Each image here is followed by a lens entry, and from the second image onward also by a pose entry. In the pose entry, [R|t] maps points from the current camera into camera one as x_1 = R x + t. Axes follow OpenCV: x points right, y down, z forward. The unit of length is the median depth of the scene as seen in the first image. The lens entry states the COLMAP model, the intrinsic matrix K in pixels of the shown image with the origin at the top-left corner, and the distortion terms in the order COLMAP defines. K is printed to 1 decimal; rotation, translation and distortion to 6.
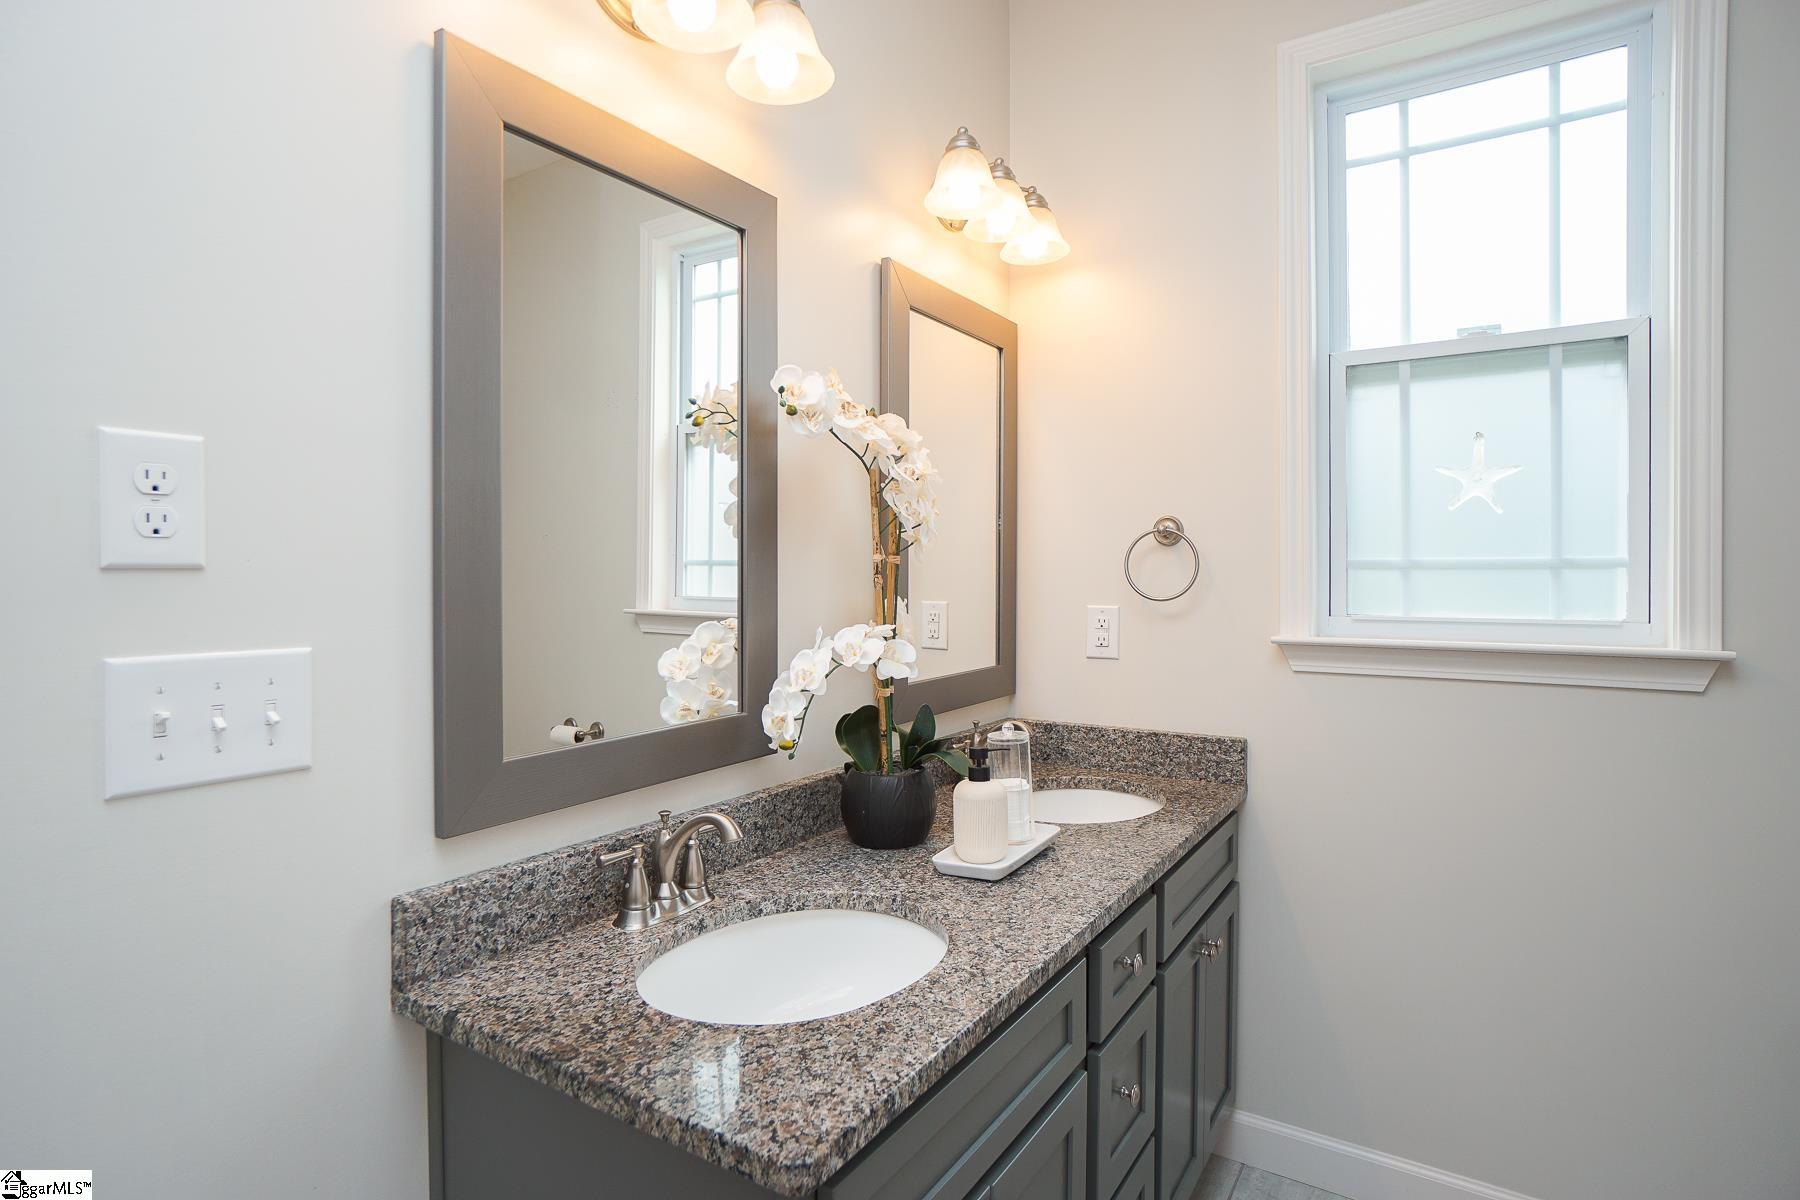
lens RADIAL K [[978.0, 0, 896.6], [0, 978.0, 616.9], [0, 0, 1]] dist [-0.064896, 0.041875]
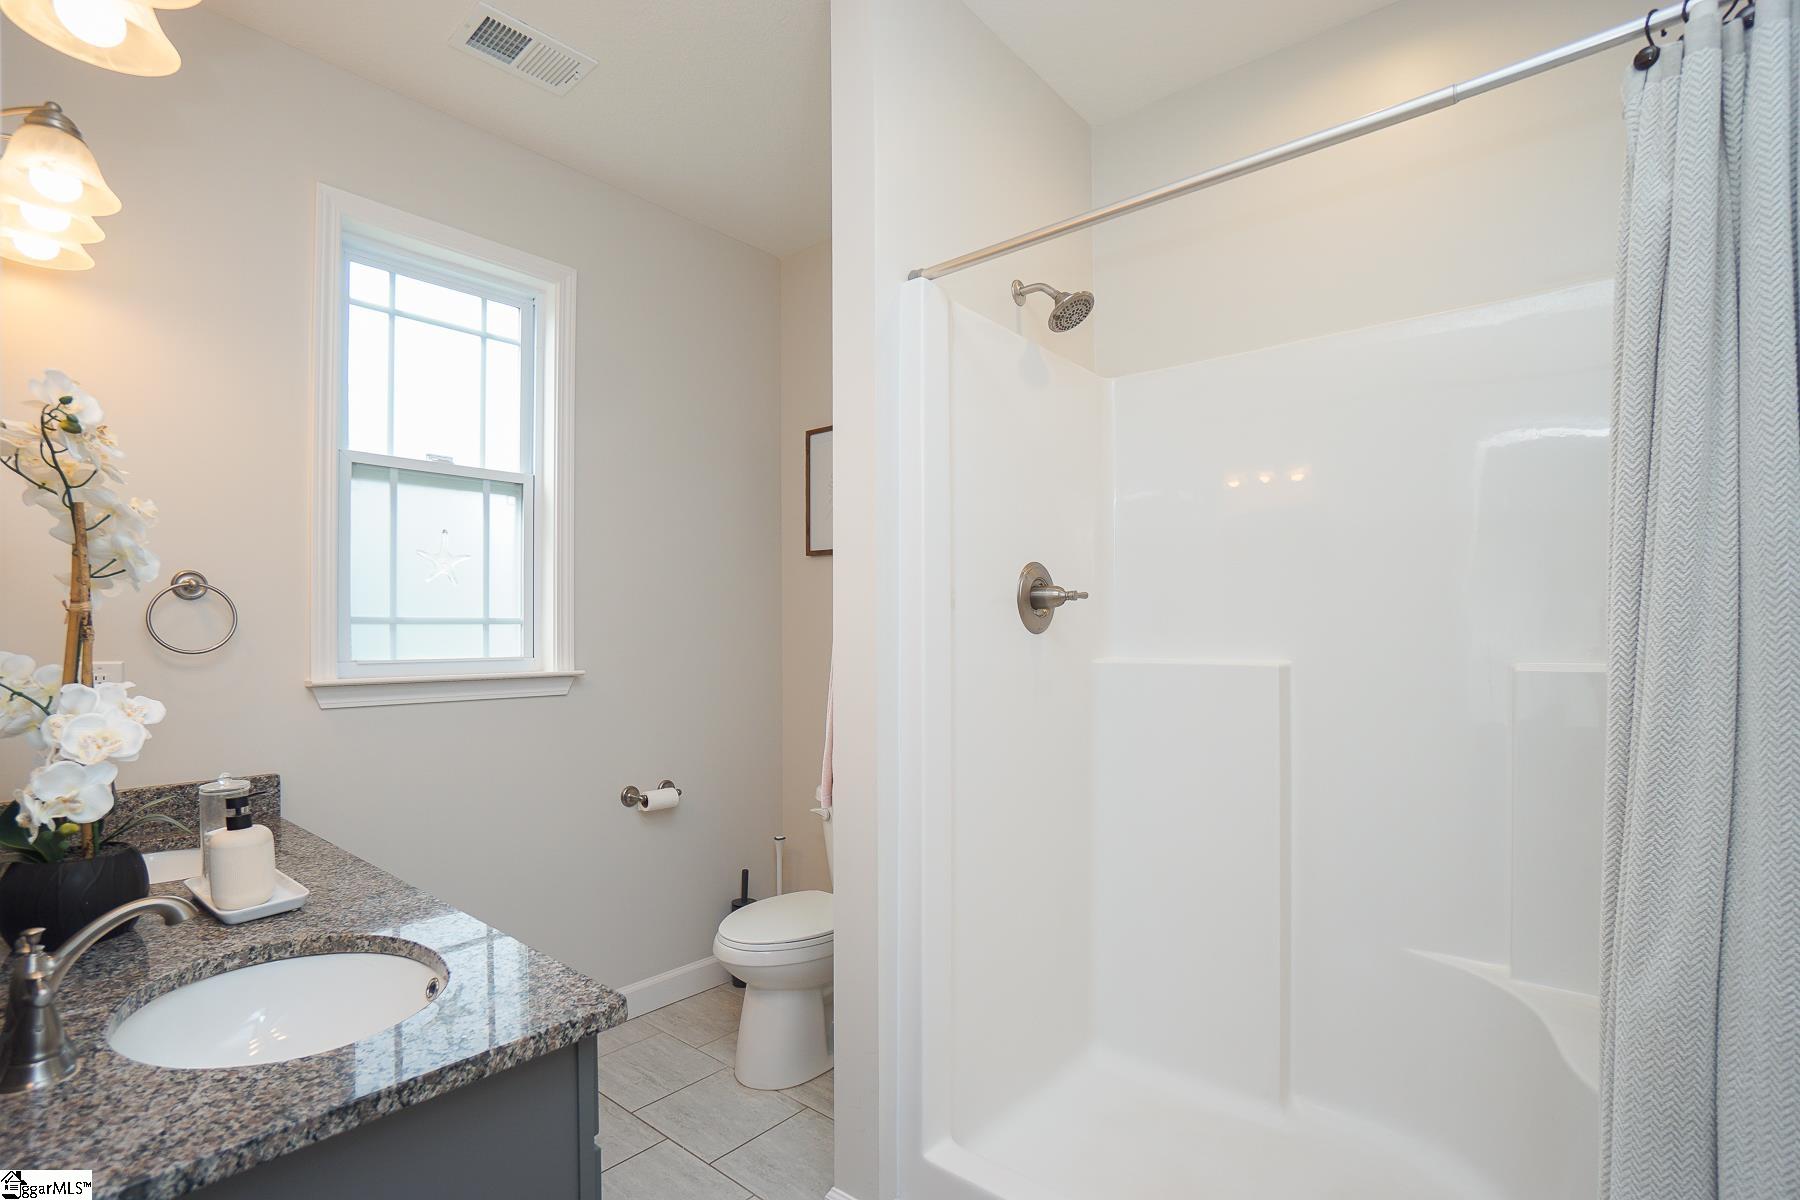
lens RADIAL K [[862.0, 0, 898.1], [0, 862.0, 632.0], [0, 0, 1]] dist [0.122123, -0.000055]
pose [[0.150935, -0.003212, 0.988539, -0.636126], [0.042314, 0.999099, -0.003214, -0.004726], [-0.987638, 0.042314, 0.150934, 0.133462]]
